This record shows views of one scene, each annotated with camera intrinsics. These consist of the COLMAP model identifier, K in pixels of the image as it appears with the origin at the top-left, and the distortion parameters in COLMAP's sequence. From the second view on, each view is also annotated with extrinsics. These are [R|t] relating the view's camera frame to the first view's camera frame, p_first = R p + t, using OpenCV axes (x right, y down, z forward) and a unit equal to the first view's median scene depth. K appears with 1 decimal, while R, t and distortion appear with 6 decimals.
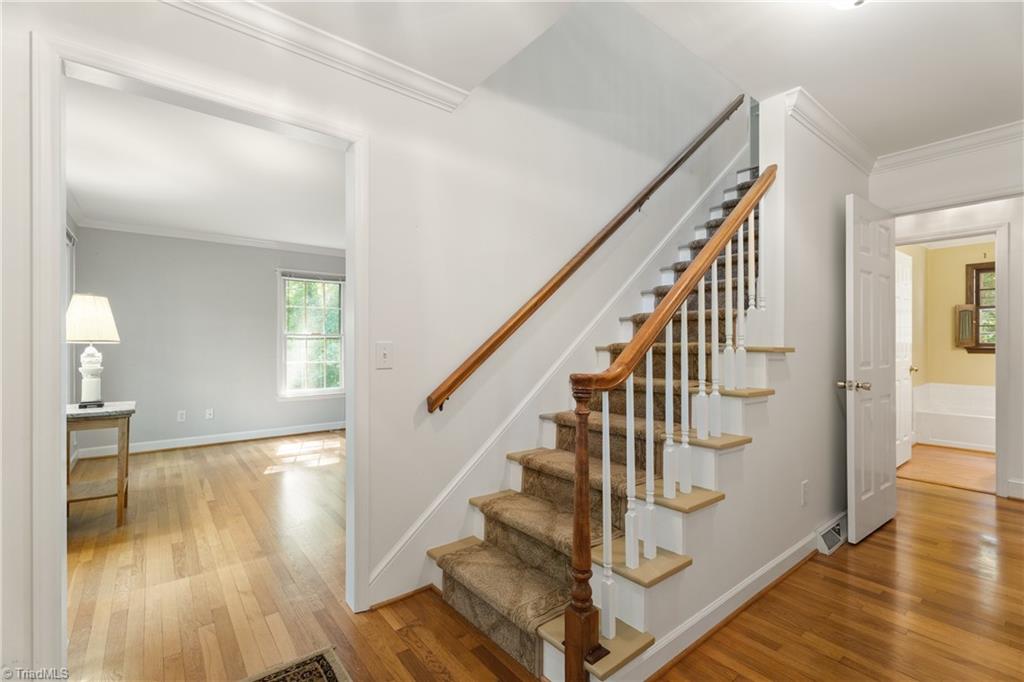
lens RADIAL K [[452.6, 0, 509.5], [0, 452.6, 343.6], [0, 0, 1]] dist [0.005131, -0.001969]
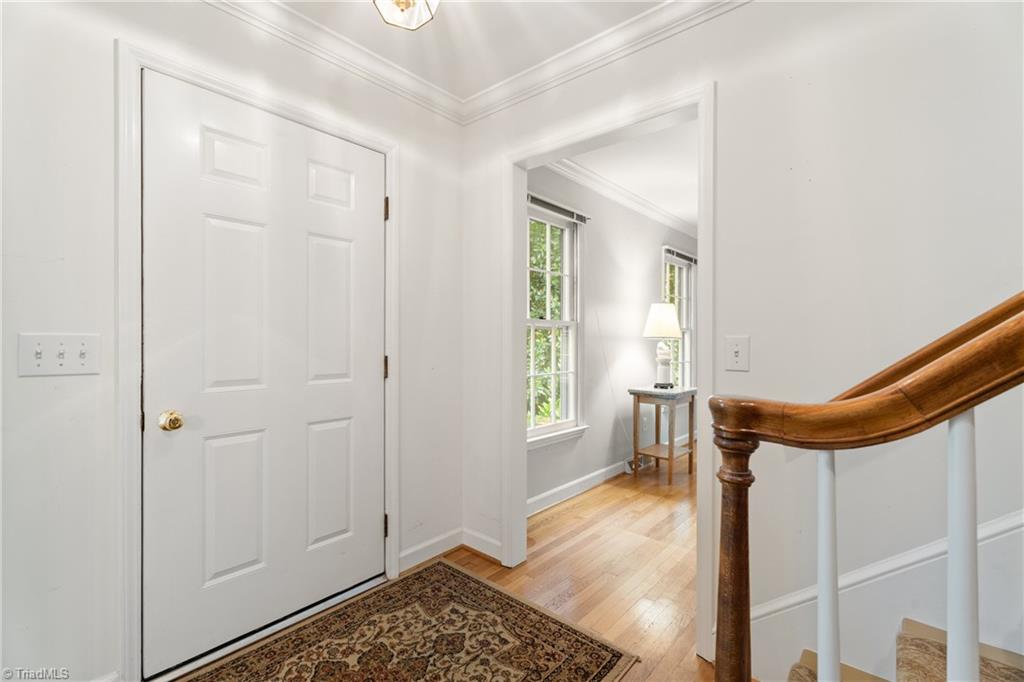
lens RADIAL K [[452.6, 0, 509.0], [0, 452.6, 337.8], [0, 0, 1]] dist [0.005131, -0.001969]
pose [[0.181805, -0.003263, -0.983329, 0.368956], [-0.007344, 0.999962, -0.004676, 0.006459], [0.983307, 0.008071, 0.181774, 0.420053]]
